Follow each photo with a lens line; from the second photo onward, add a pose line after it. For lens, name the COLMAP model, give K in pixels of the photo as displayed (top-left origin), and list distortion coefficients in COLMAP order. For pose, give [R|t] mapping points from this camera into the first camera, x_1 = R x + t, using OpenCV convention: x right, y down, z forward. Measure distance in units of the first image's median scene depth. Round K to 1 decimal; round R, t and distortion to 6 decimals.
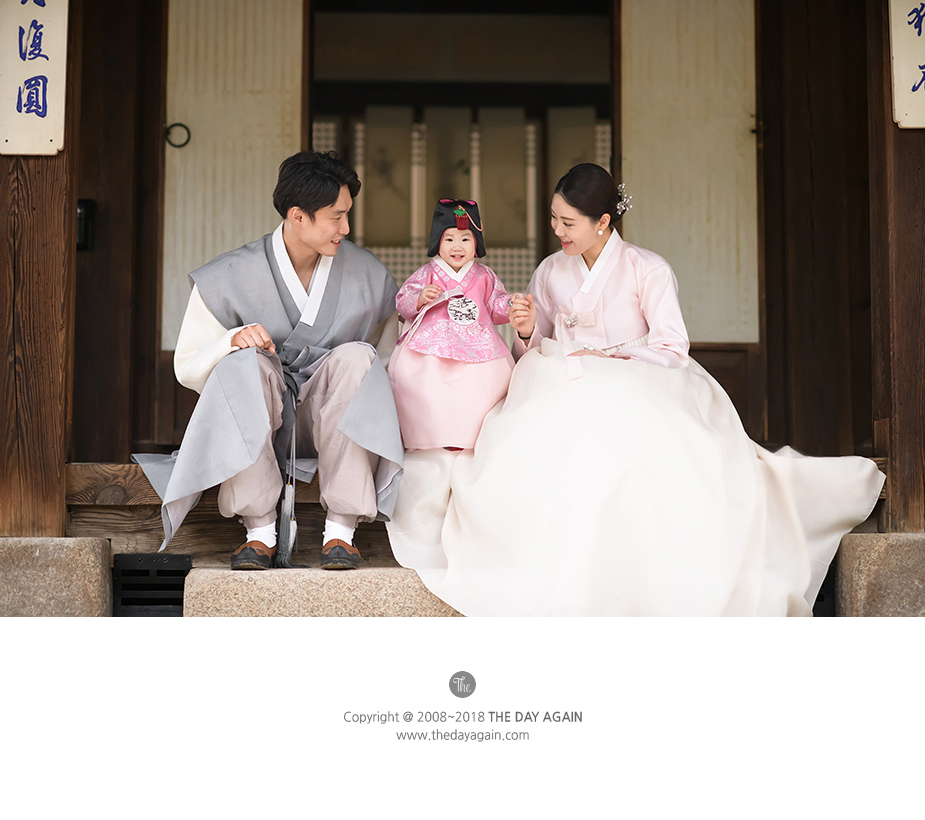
lens RADIAL K [[2328.4, 0, 463.8], [0, 2328.4, 407.6], [0, 0, 1]] dist [-0.046435, 0.000000]
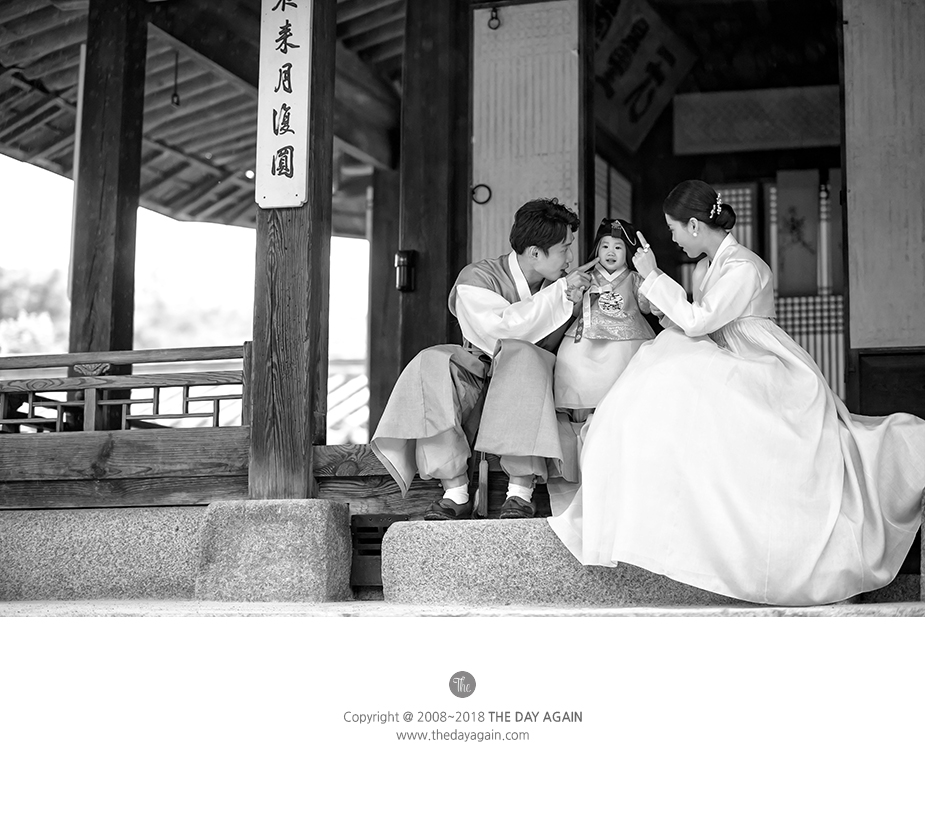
lens RADIAL K [[2328.4, 0, 461.4], [0, 2328.4, 412.3], [0, 0, 1]] dist [-0.046435, 0.000000]
pose [[0.950146, -0.032729, -0.310082, 0.305880], [0.019310, 0.998743, -0.046248, 0.067173], [0.311206, 0.037954, 0.949584, -0.196417]]
